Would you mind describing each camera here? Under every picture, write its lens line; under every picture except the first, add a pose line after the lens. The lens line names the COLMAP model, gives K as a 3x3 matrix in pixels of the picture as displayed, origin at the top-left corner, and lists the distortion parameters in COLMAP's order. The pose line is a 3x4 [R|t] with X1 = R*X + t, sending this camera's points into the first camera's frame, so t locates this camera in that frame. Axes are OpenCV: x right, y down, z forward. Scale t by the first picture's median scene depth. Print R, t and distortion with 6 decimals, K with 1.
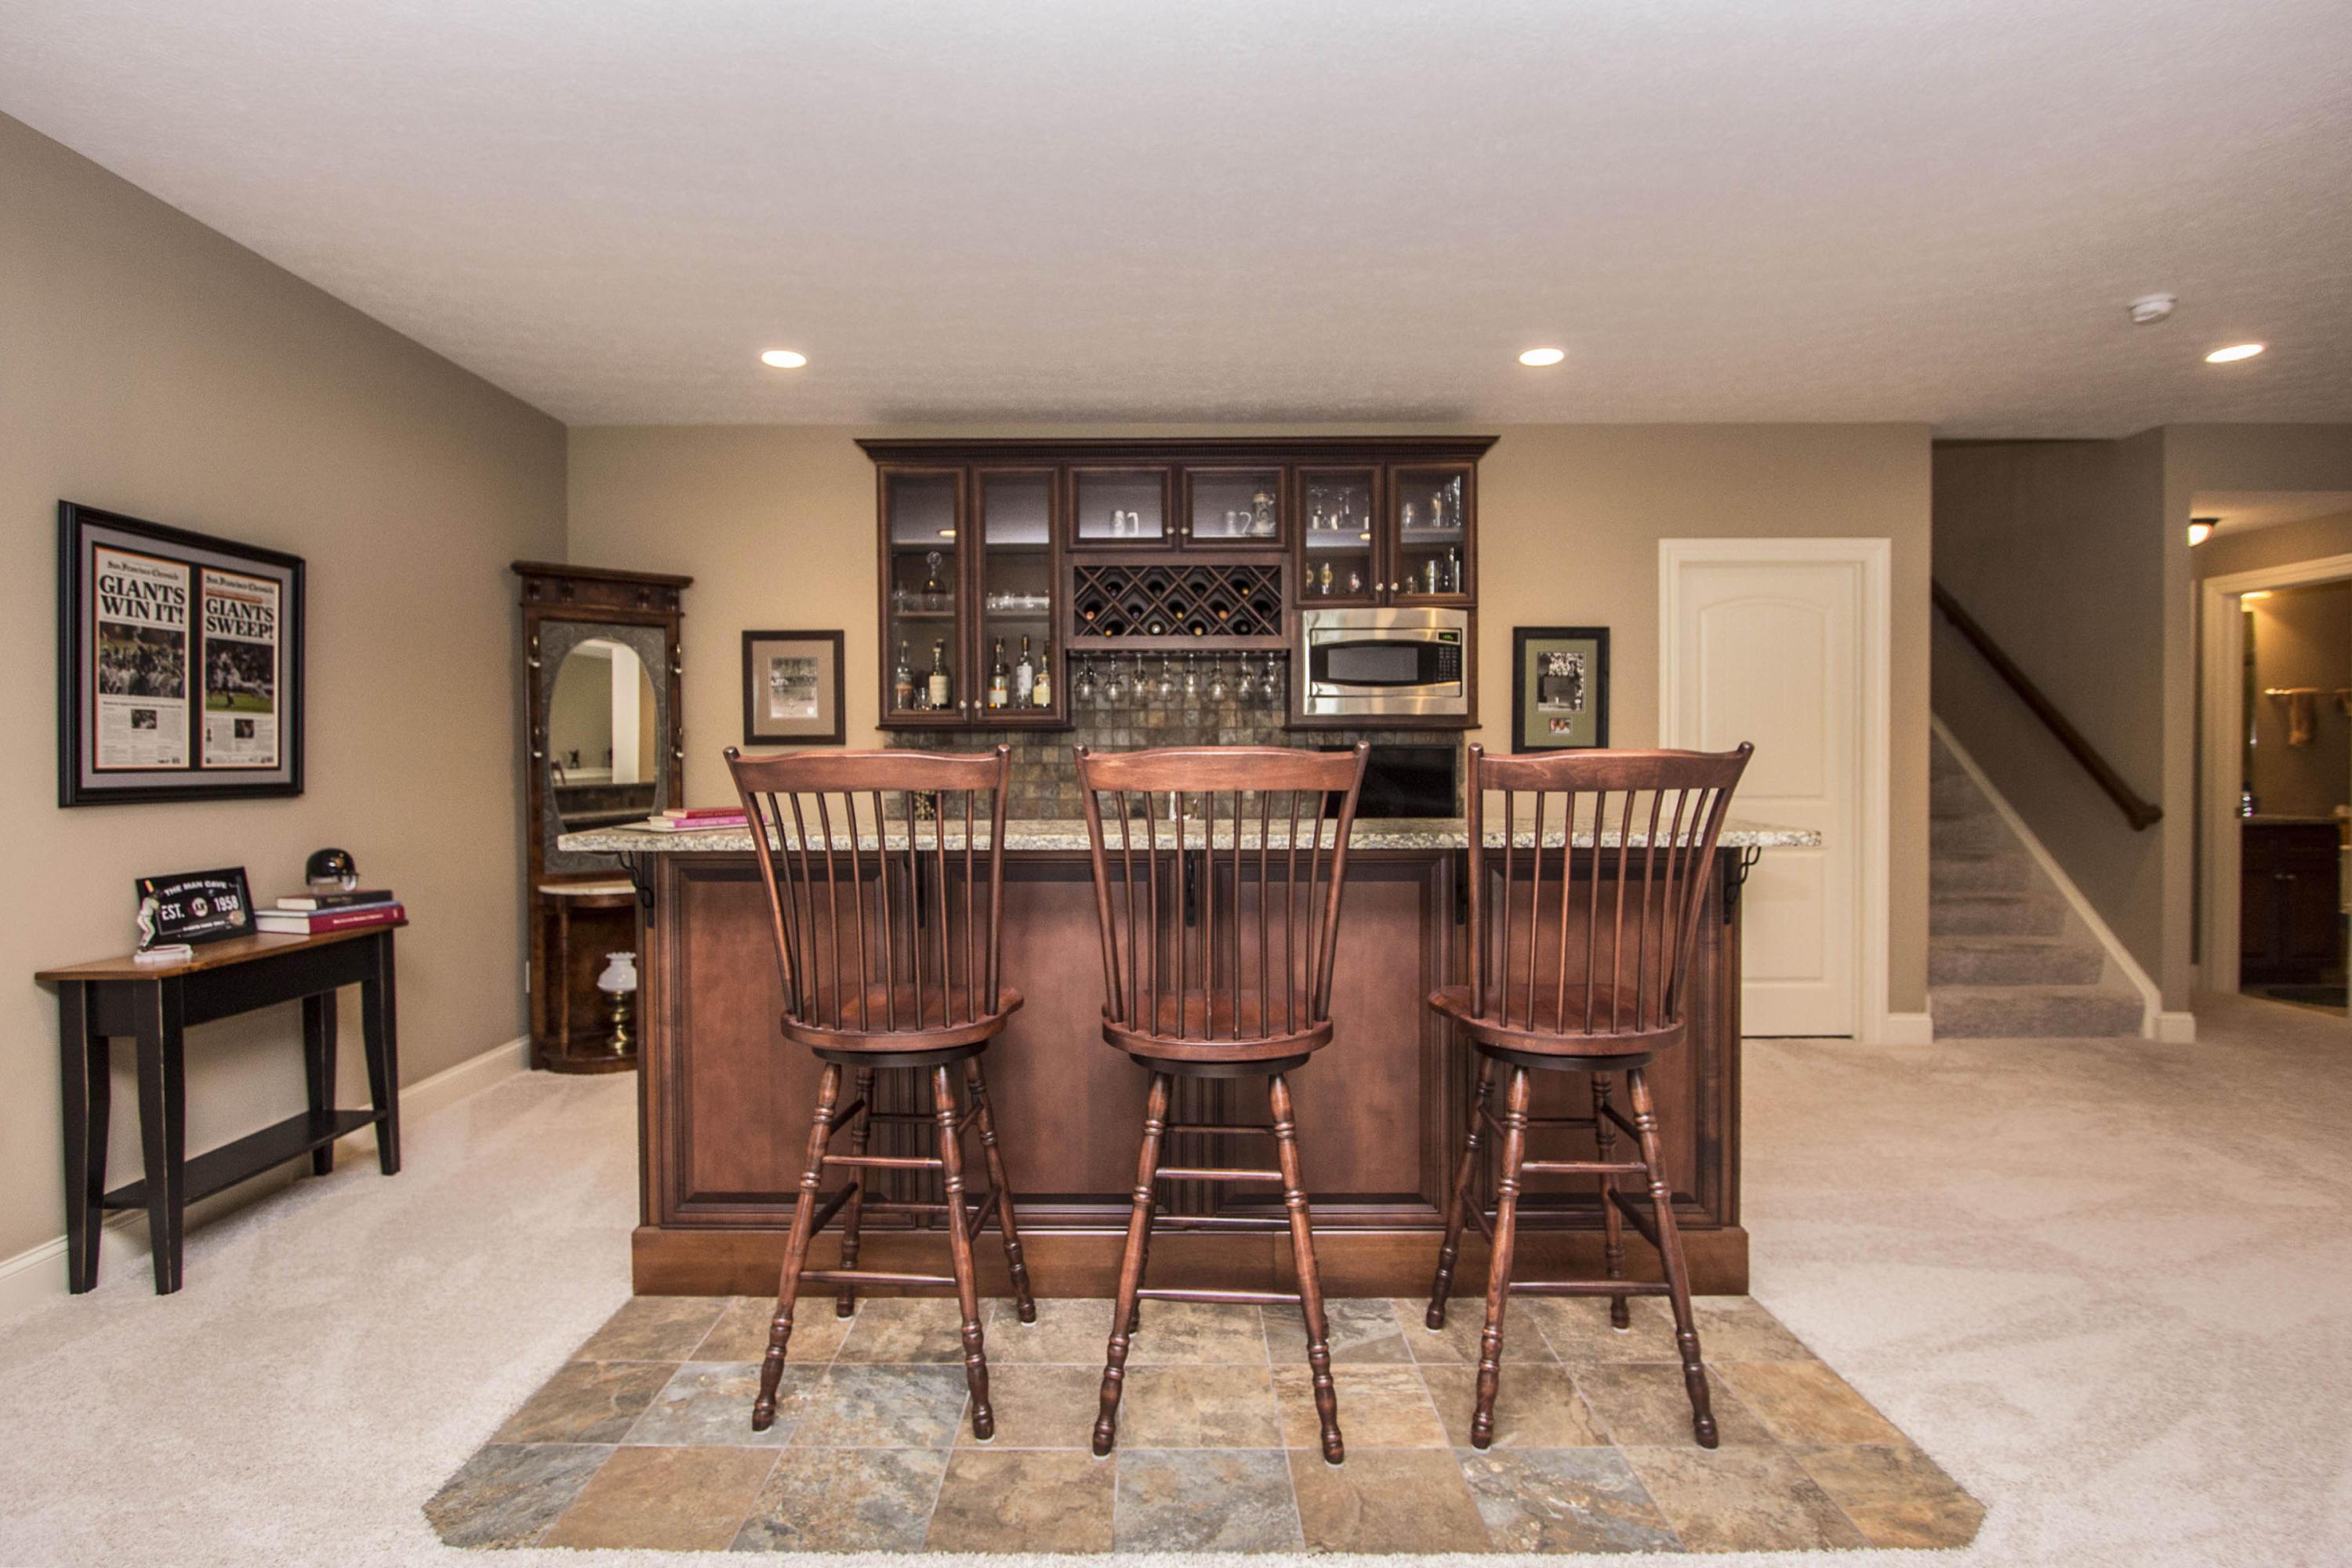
lens RADIAL K [[1077.0, 0, 1170.8], [0, 1077.0, 774.1], [0, 0, 1]] dist [-0.002385, -0.037900]
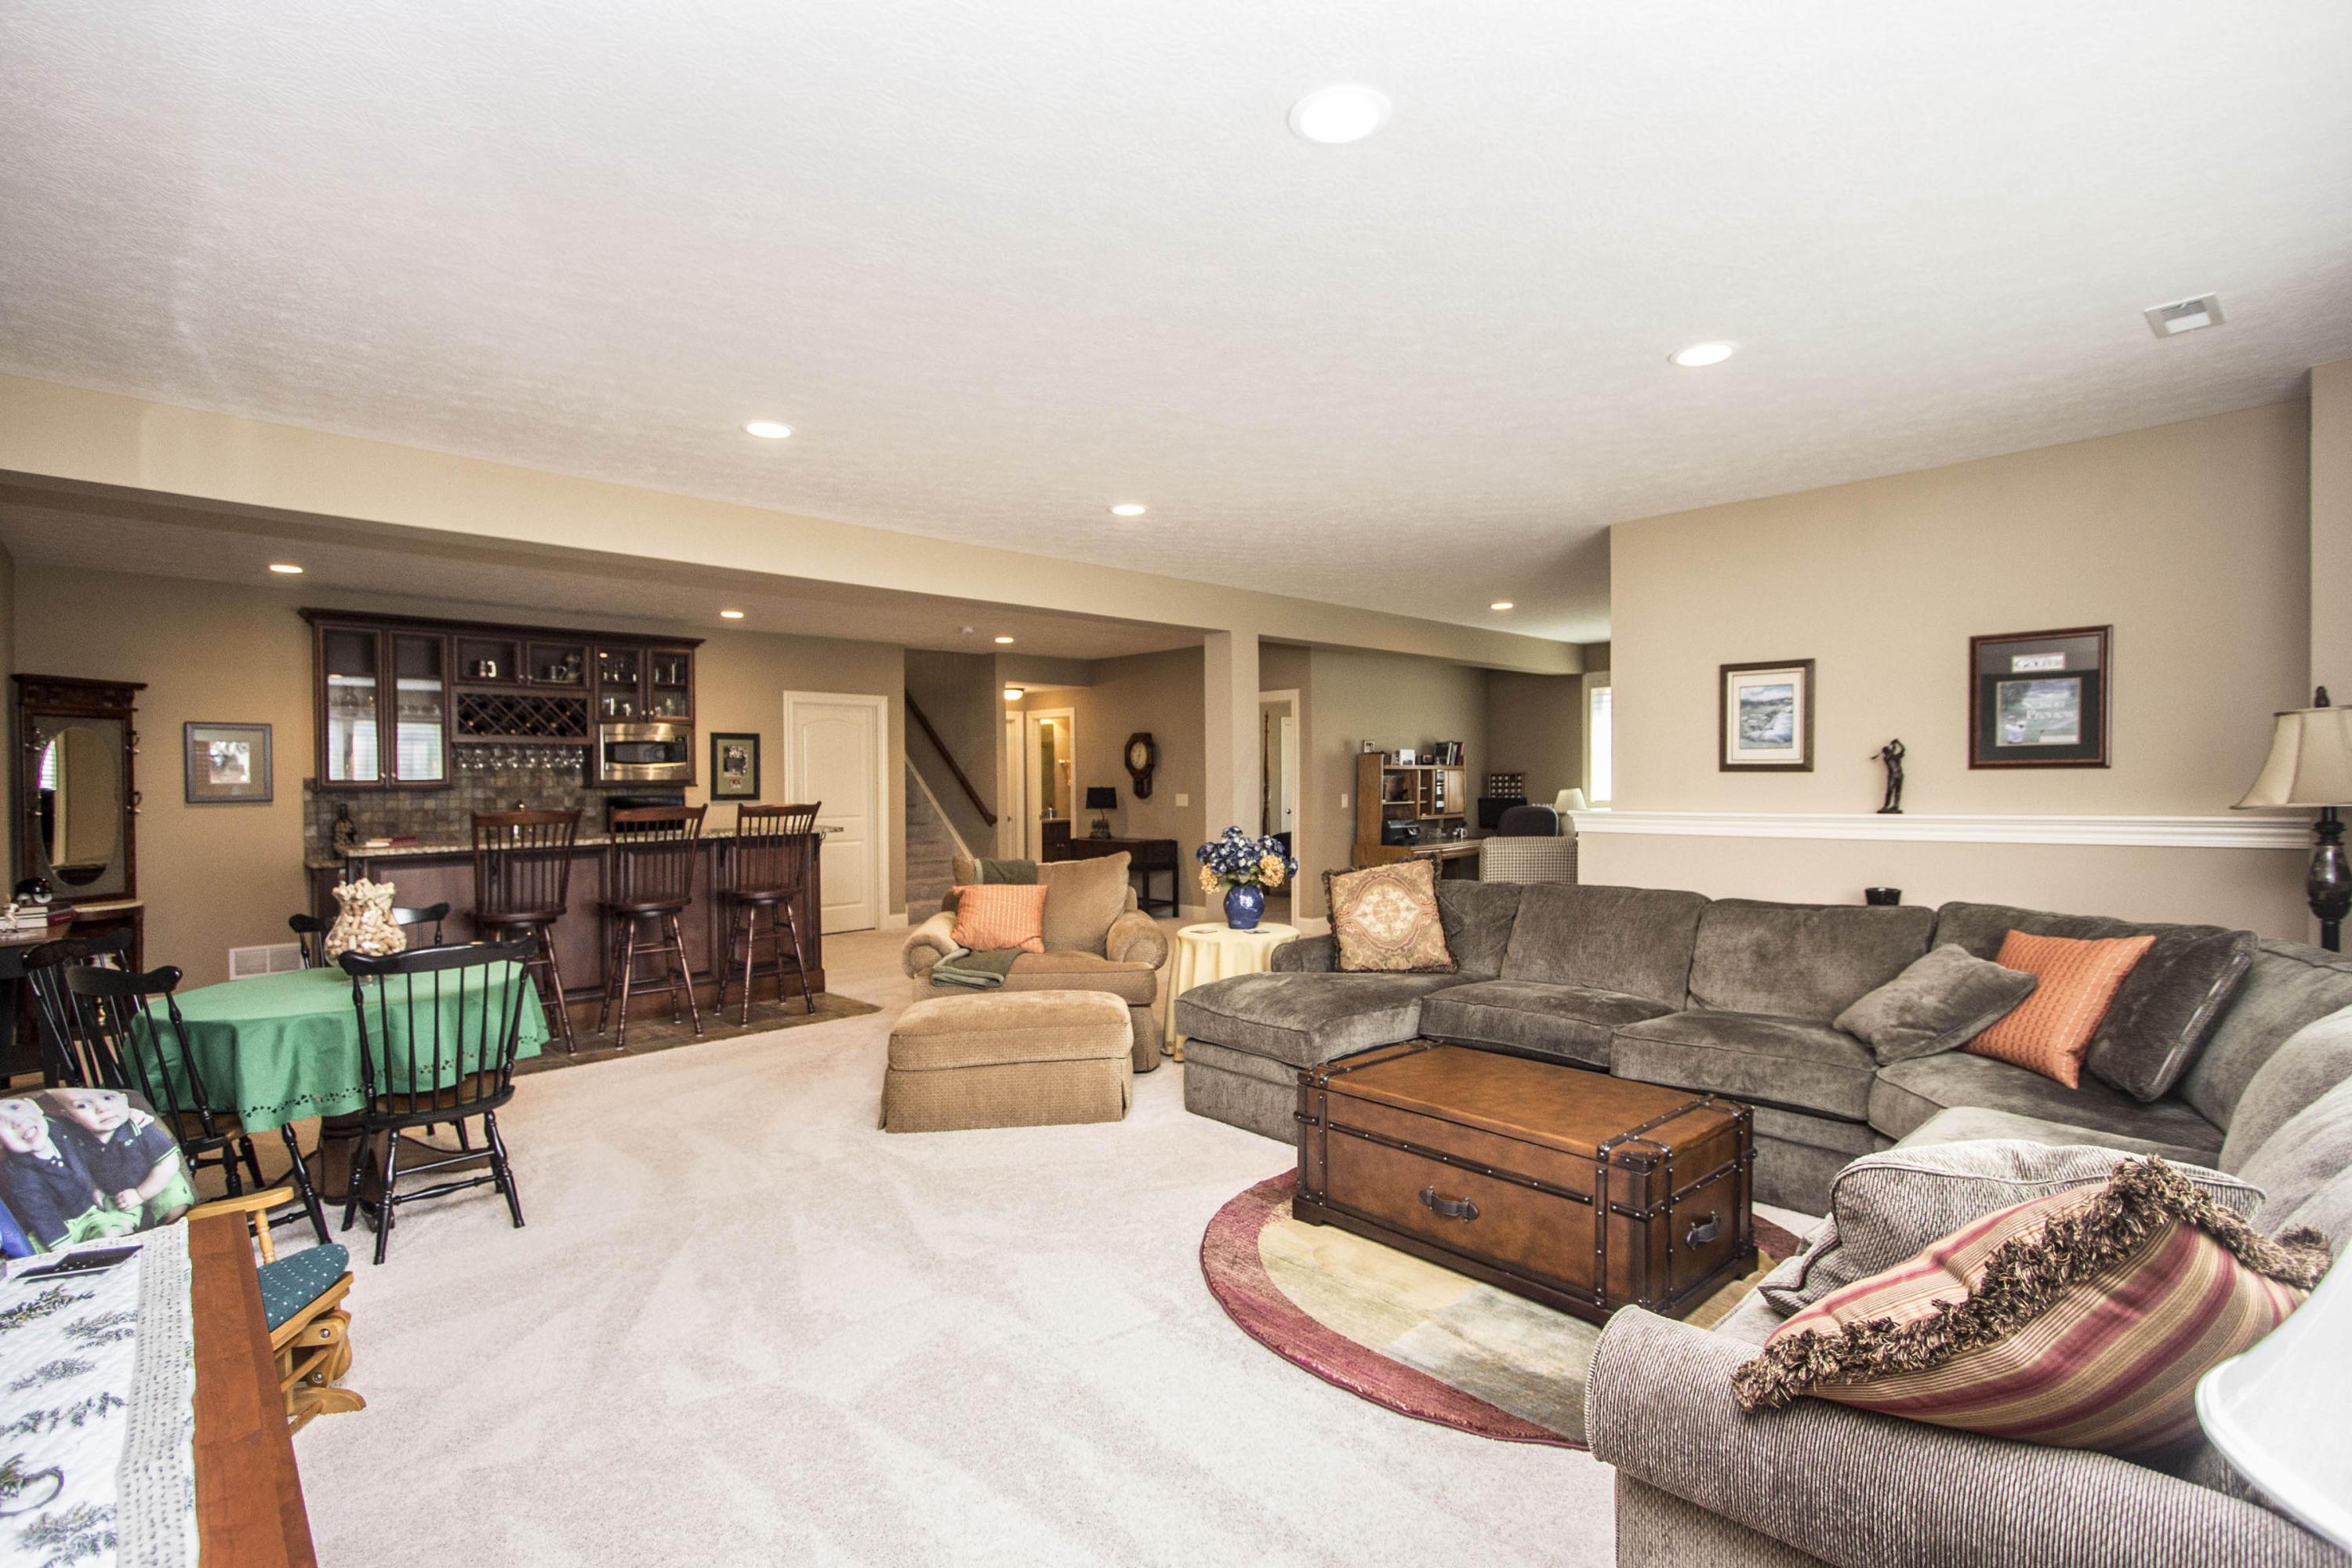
lens RADIAL K [[1077.0, 0, 1170.8], [0, 1077.0, 774.1], [0, 0, 1]] dist [-0.002385, -0.037900]
pose [[0.704669, -0.003056, 0.709530, -0.499825], [0.016403, 0.999794, -0.011985, -0.027680], [-0.709347, 0.020083, 0.704573, -1.003190]]
